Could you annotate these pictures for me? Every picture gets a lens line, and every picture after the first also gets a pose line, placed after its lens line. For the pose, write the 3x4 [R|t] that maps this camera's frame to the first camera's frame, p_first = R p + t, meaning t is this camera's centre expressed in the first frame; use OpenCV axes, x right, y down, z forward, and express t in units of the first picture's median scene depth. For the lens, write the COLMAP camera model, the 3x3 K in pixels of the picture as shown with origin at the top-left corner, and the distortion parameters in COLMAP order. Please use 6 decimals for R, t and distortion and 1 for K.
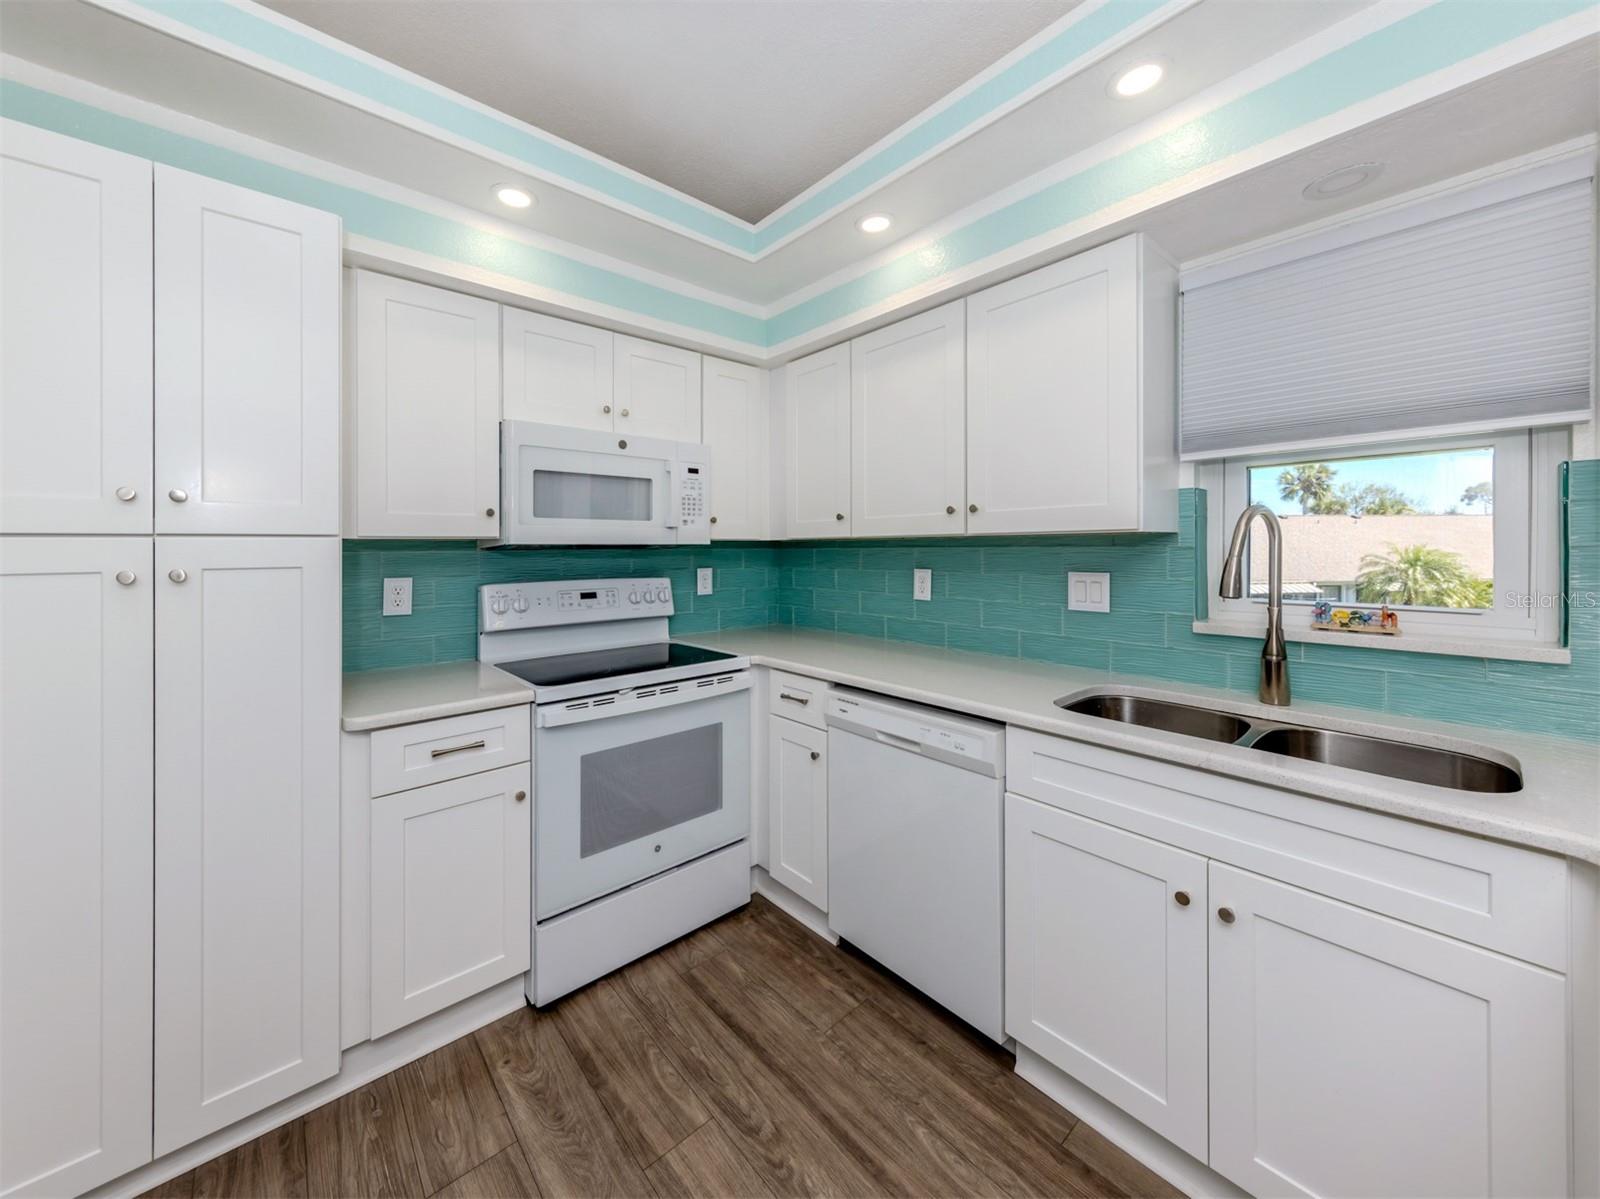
lens RADIAL K [[587.4, 0, 778.8], [0, 587.4, 558.7], [0, 0, 1]] dist [0.002927, -0.001064]
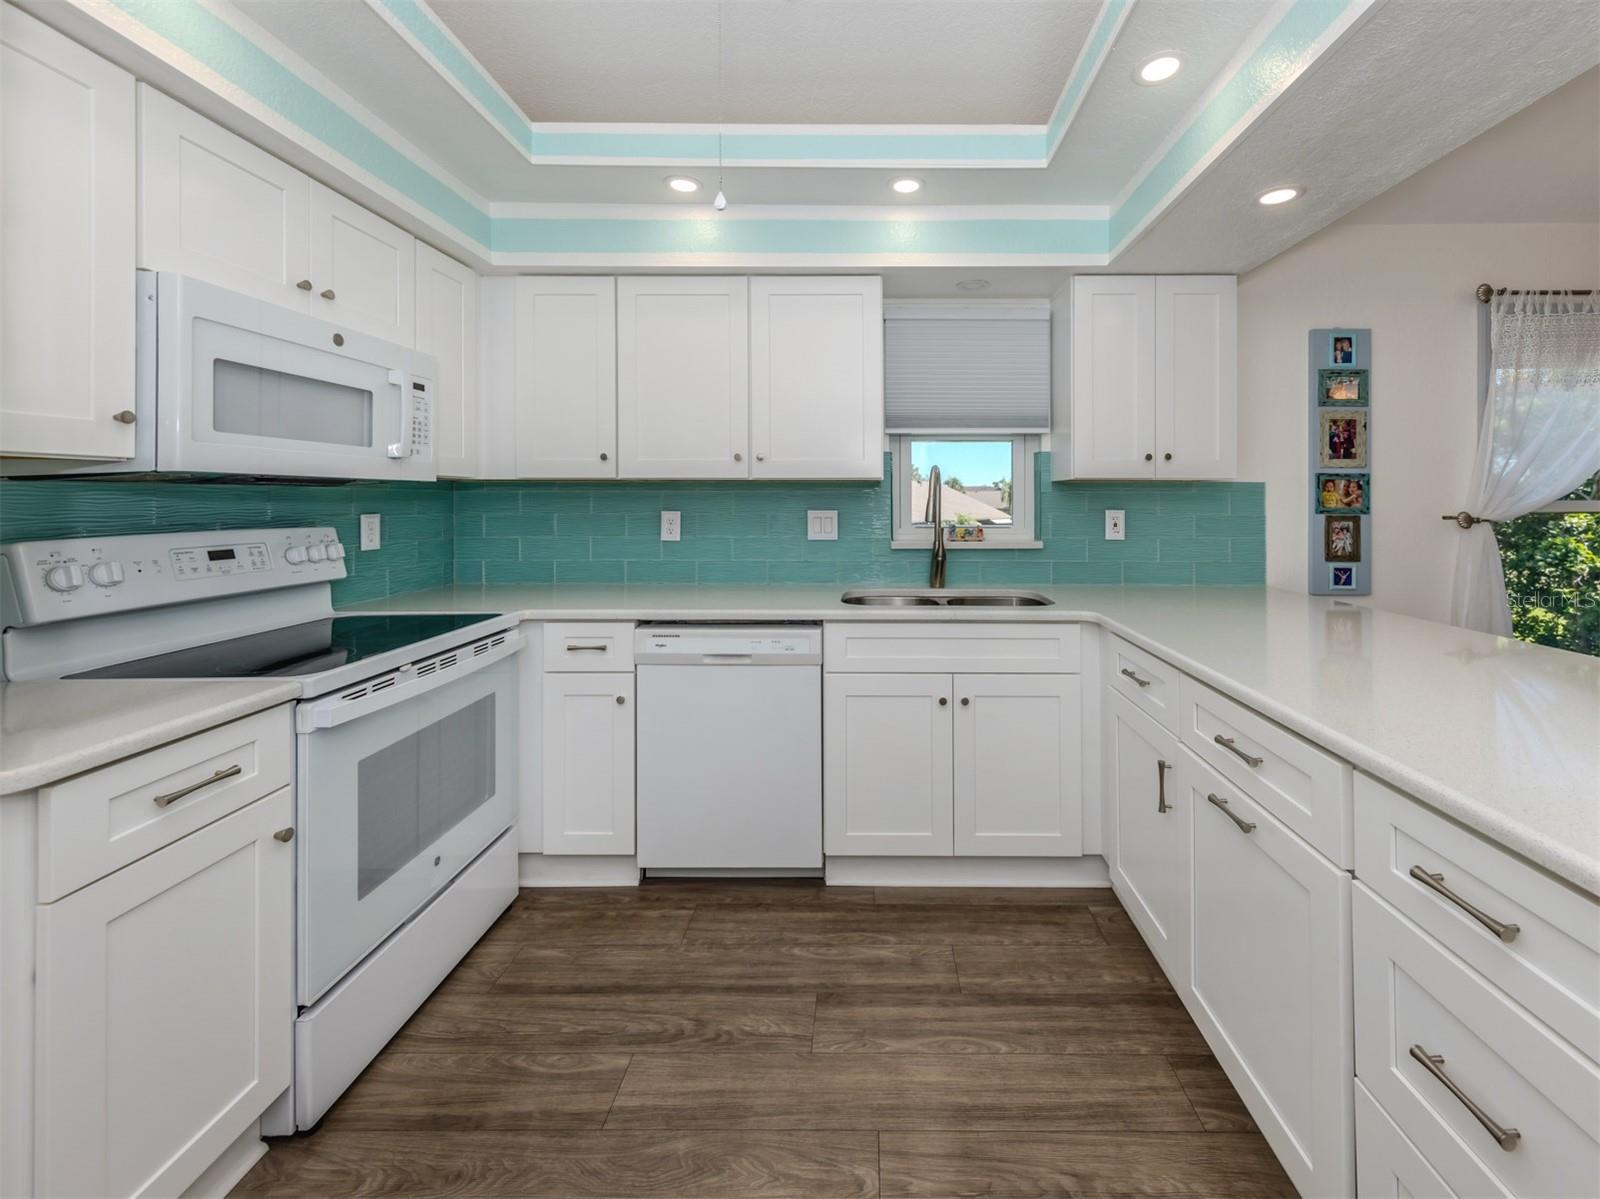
lens RADIAL K [[632.2, 0, 869.1], [0, 632.2, 511.9], [0, 0, 1]] dist [-0.002698, -0.000921]
pose [[0.654237, -0.007895, 0.756248, -0.535308], [0.008661, 0.999958, 0.002946, 0.026610], [-0.756240, 0.004622, 0.654278, -0.003400]]
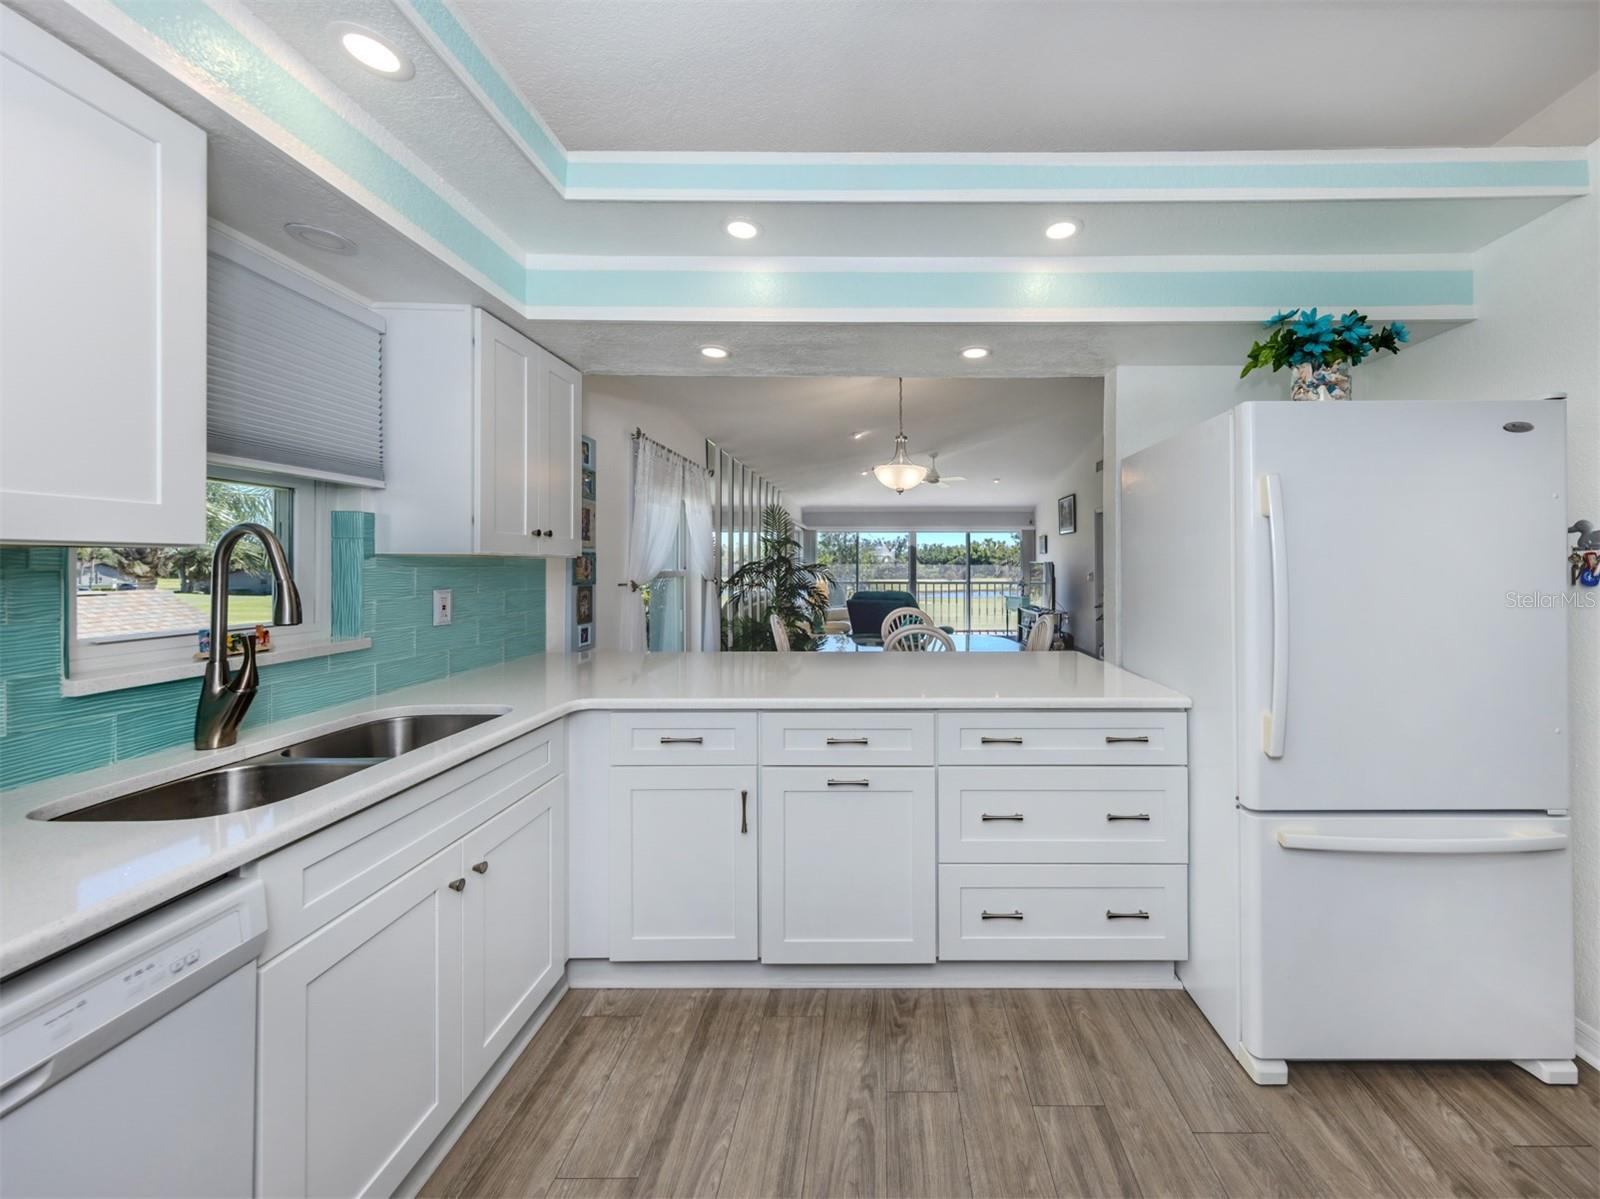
lens RADIAL K [[604.7, 0, 853.3], [0, 604.7, 562.1], [0, 0, 1]] dist [0.000582, -0.000065]
pose [[-0.761488, 0.006925, 0.648142, -0.425639], [0.015162, 0.999860, 0.007130, -0.022625], [-0.648002, 0.015256, -0.761486, 0.992897]]
